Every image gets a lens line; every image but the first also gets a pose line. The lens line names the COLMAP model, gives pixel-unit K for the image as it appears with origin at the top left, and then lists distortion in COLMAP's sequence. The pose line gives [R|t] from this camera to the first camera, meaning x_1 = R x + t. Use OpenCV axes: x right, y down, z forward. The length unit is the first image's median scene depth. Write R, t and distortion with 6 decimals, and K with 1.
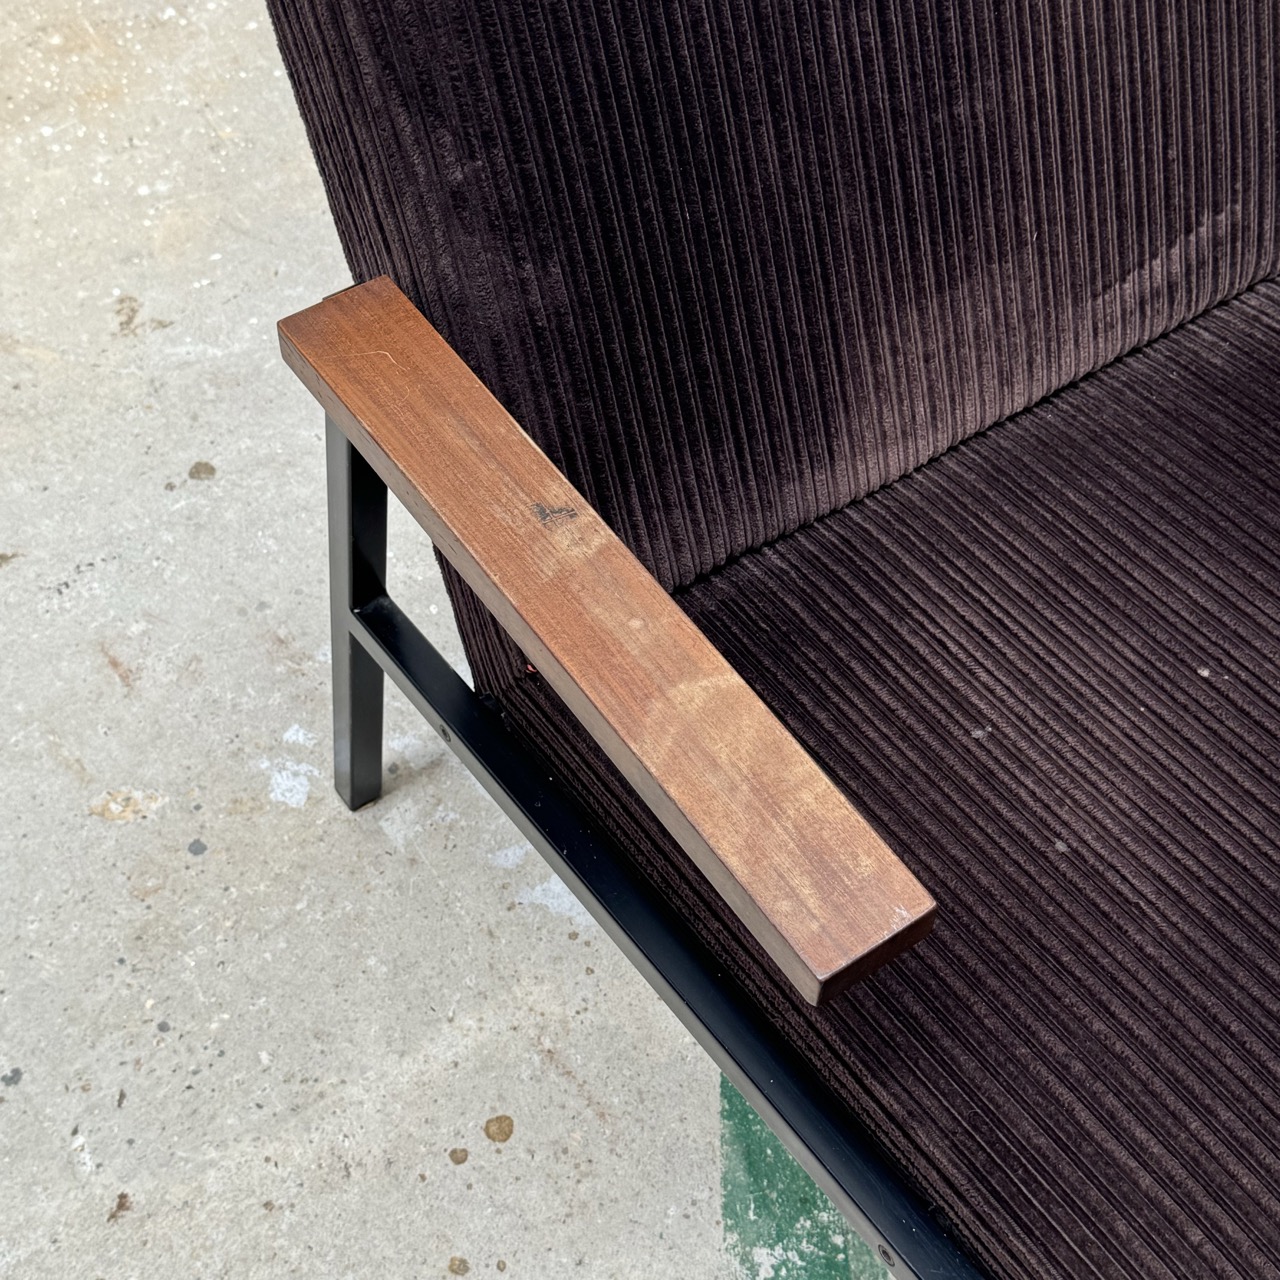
lens RADIAL K [[2040.3, 0, 638.2], [0, 2040.3, 646.7], [0, 0, 1]] dist [0.121385, 0.000000]
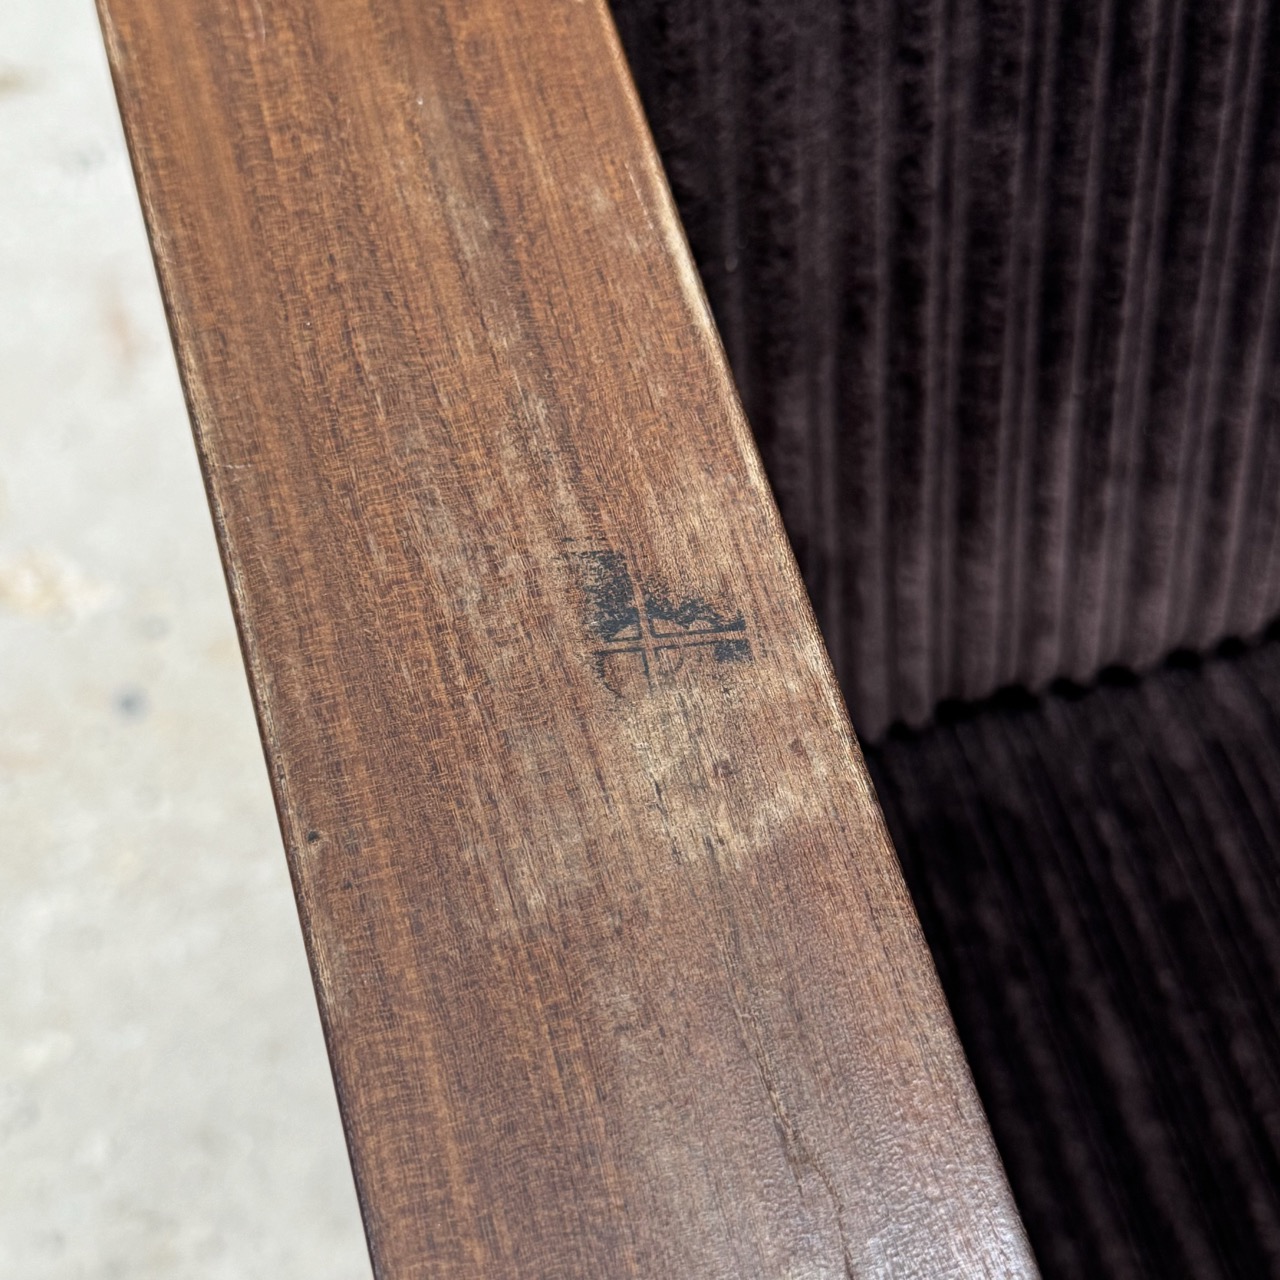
lens RADIAL K [[2040.3, 0, 640.7], [0, 2040.3, 636.7], [0, 0, 1]] dist [0.121385, 0.000000]
pose [[0.938743, 0.305959, -0.158591, -0.003757], [-0.270571, 0.939366, 0.210671, -0.100375], [0.213432, -0.154855, 0.964607, 0.679463]]
